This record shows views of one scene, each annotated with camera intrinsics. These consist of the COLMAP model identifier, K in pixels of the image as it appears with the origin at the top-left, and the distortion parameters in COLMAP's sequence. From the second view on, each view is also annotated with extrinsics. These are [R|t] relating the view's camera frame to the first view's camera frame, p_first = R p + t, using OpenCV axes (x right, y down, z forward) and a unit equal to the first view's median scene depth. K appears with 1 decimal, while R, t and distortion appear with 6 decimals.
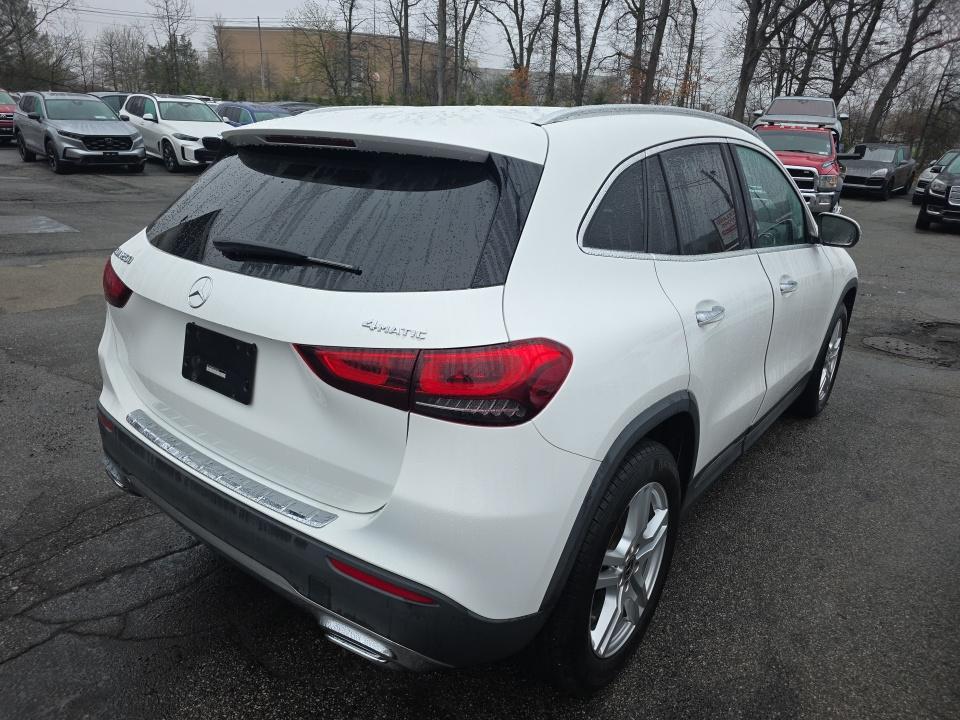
lens RADIAL K [[639.5, 0, 471.0], [0, 639.5, 368.6], [0, 0, 1]] dist [0.049221, -0.036443]
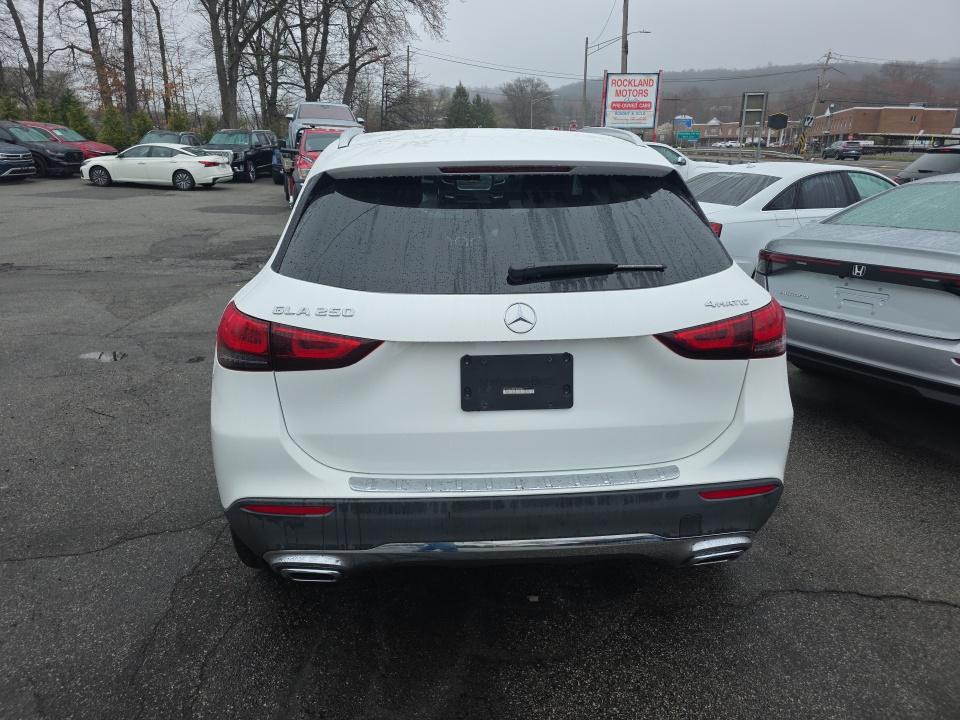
lens RADIAL K [[639.5, 0, 474.4], [0, 639.5, 355.7], [0, 0, 1]] dist [0.049221, -0.036443]
pose [[0.738714, -0.238704, 0.630335, -1.046449], [0.249648, 0.965575, 0.073085, -0.139409], [-0.626082, 0.103373, 0.772875, 0.221972]]
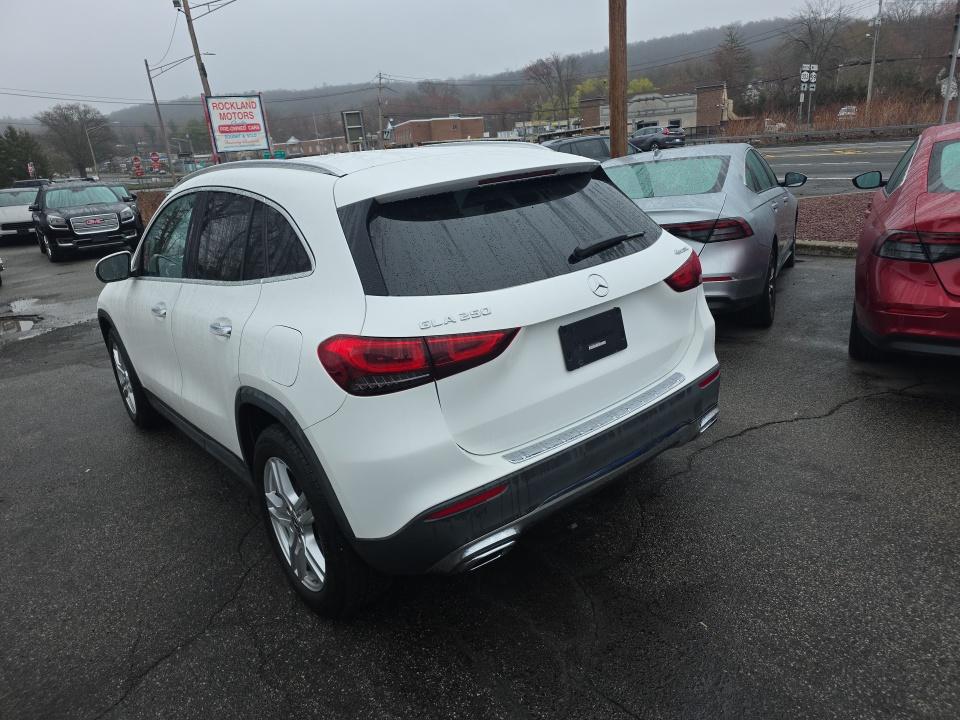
lens RADIAL K [[639.5, 0, 489.5], [0, 639.5, 358.4], [0, 0, 1]] dist [0.049221, -0.036443]
pose [[0.195960, -0.356528, 0.913503, -1.587158], [0.421671, 0.871676, 0.249749, -0.377975], [-0.885321, 0.336257, 0.321151, 0.748102]]
